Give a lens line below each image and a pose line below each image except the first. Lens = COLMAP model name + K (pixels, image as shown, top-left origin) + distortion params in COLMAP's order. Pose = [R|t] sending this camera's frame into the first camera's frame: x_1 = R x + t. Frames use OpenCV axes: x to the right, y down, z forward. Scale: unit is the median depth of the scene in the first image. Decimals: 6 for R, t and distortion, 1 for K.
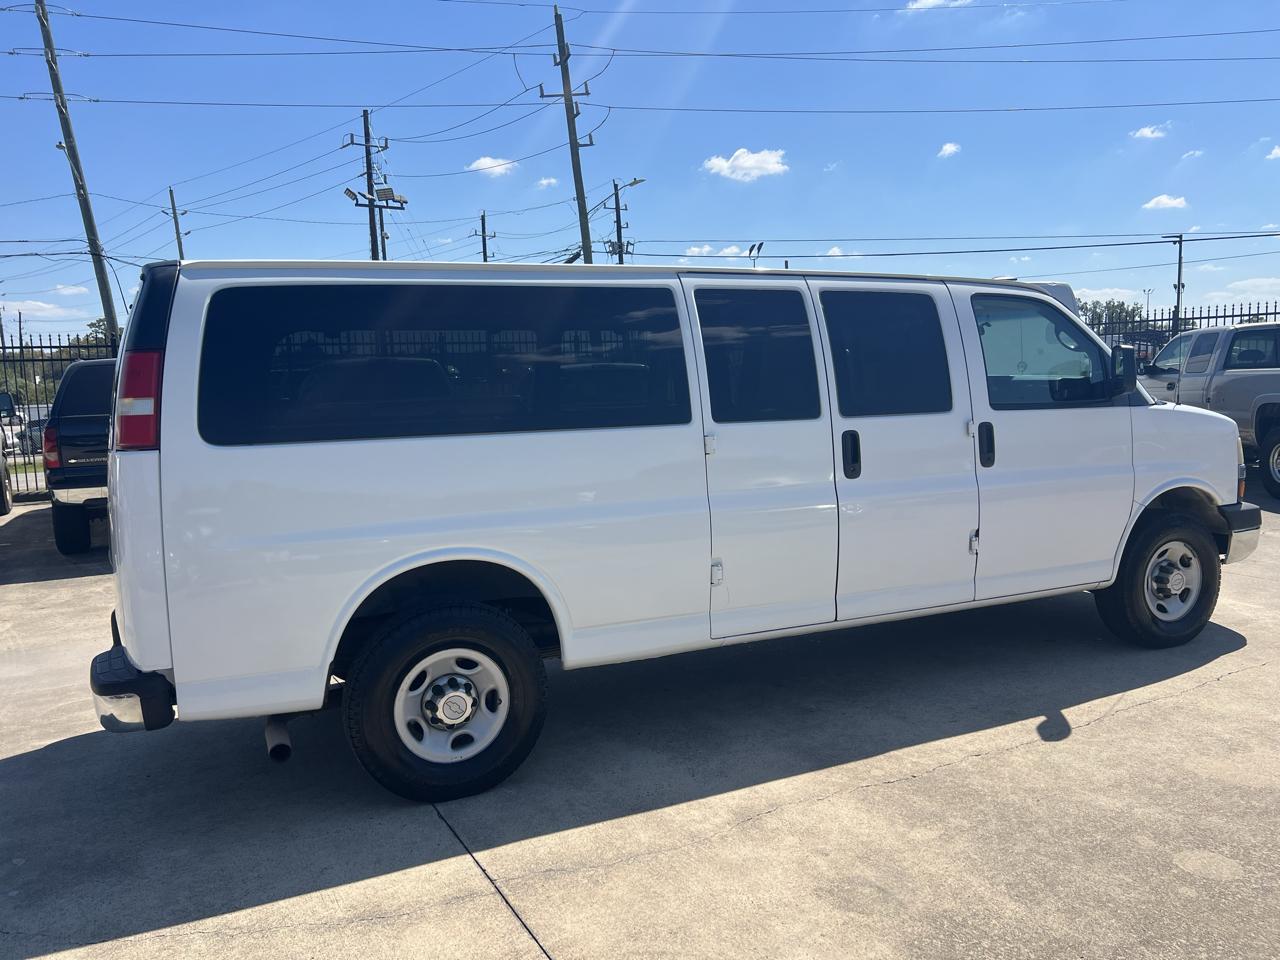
lens RADIAL K [[965.9, 0, 646.8], [0, 965.9, 491.2], [0, 0, 1]] dist [0.046215, -0.053504]
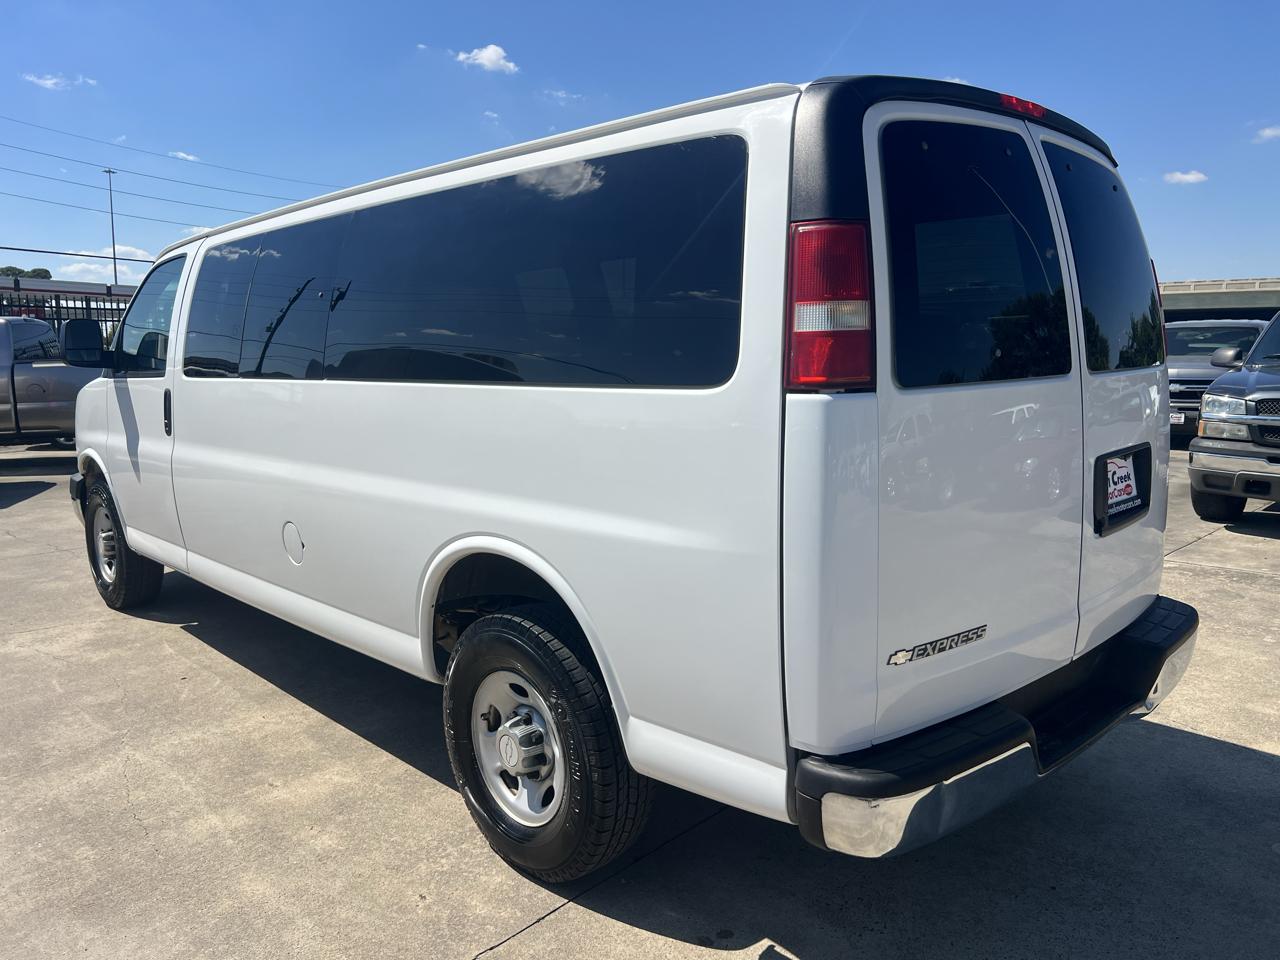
lens RADIAL K [[965.9, 0, 636.4], [0, 965.9, 490.0], [0, 0, 1]] dist [0.046215, -0.053504]
pose [[-0.323097, -0.098684, 0.941207, -0.971188], [0.129201, 0.980637, 0.147170, -0.095387], [-0.937505, 0.169154, -0.304091, 1.364911]]
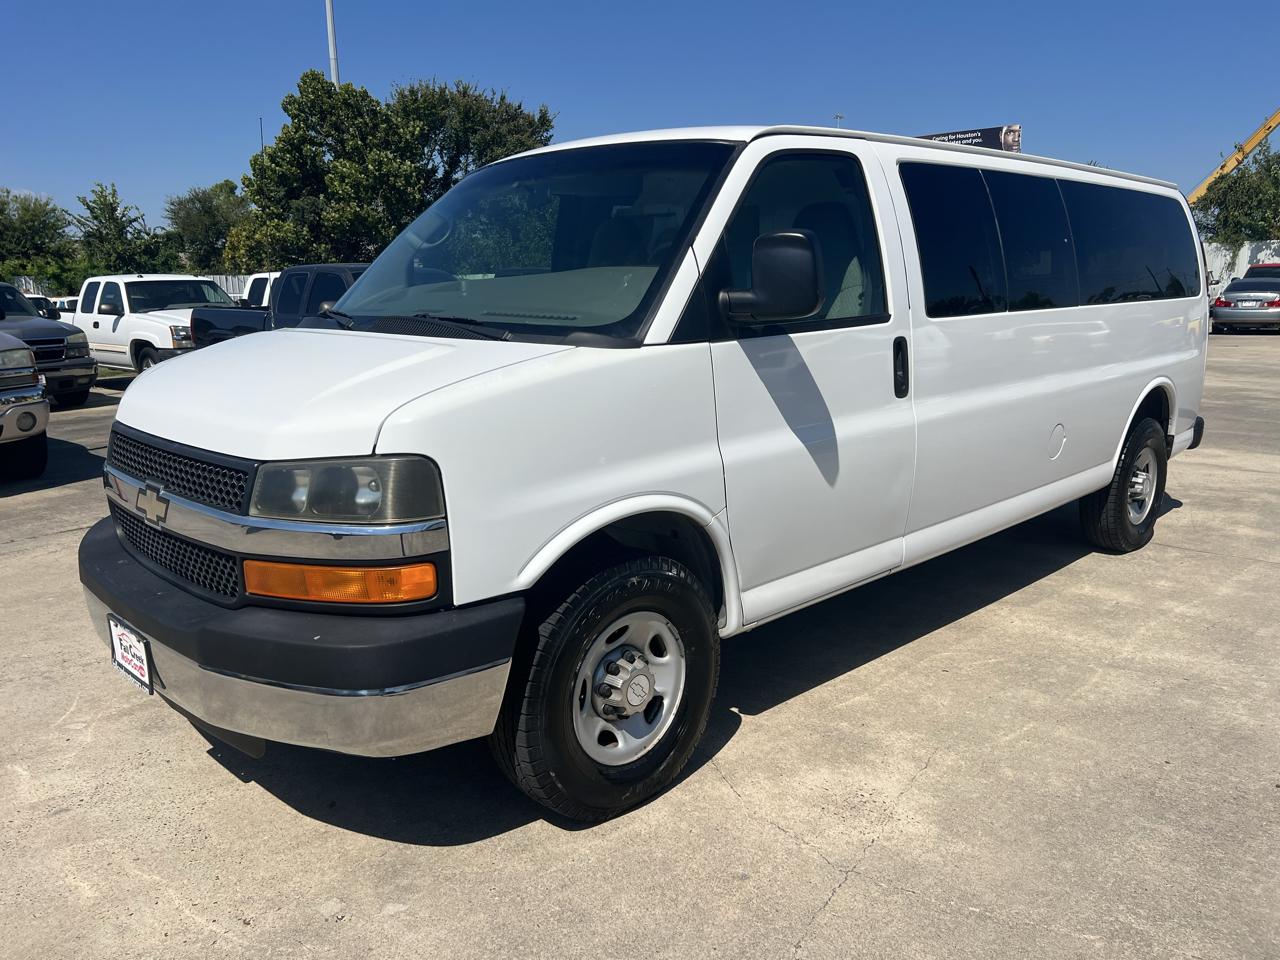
lens RADIAL K [[965.9, 0, 646.8], [0, 965.9, 488.8], [0, 0, 1]] dist [0.046215, -0.053504]
pose [[-0.936493, 0.119687, -0.329629, 0.671496], [0.009755, 0.948483, 0.316677, -0.251209], [0.350550, 0.293350, -0.889416, 2.182837]]
